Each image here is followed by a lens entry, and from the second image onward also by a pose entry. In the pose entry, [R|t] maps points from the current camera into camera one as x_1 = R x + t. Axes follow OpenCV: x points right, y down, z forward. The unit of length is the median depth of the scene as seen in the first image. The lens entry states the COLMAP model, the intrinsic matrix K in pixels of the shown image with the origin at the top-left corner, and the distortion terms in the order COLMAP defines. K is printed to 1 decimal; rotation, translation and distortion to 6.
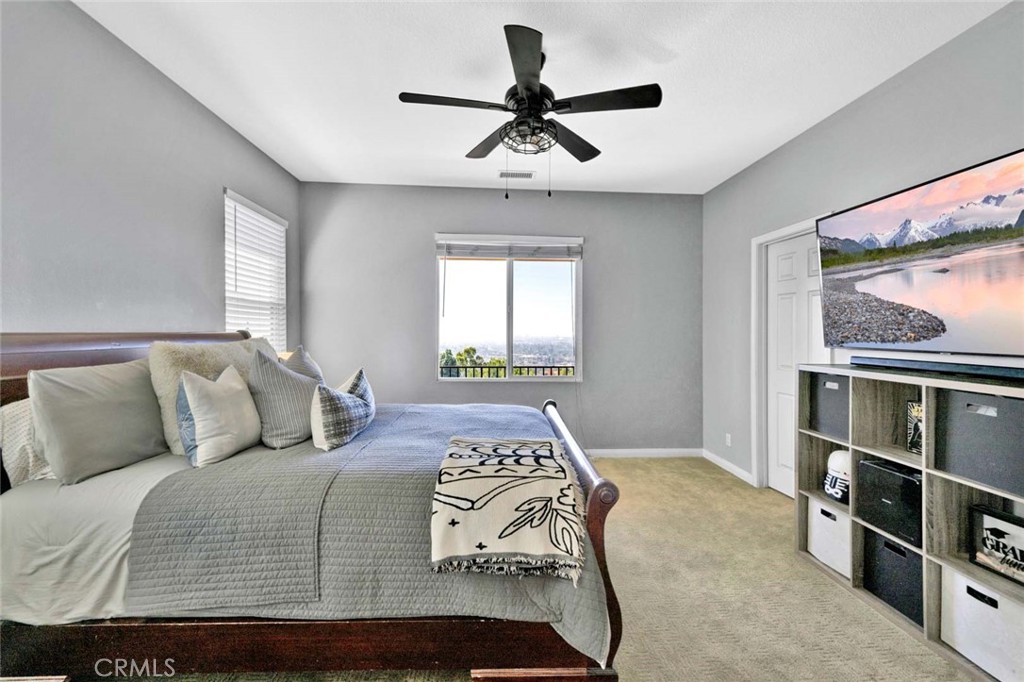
lens RADIAL K [[424.3, 0, 510.5], [0, 424.3, 339.2], [0, 0, 1]] dist [-0.001096, -0.000080]
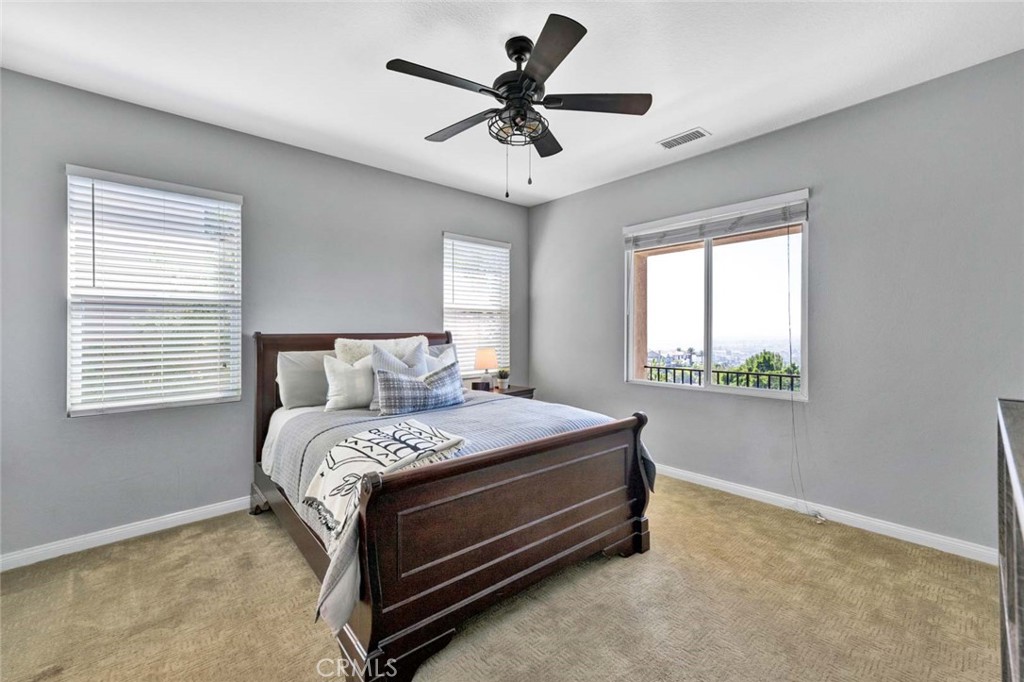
lens RADIAL K [[423.5, 0, 509.6], [0, 423.5, 337.3], [0, 0, 1]] dist [0.000295, 0.000048]
pose [[0.616088, 0.000153, -0.787677, 0.778077], [-0.003243, 0.999992, -0.002343, 0.001766], [0.787670, 0.003998, 0.616084, 0.391874]]
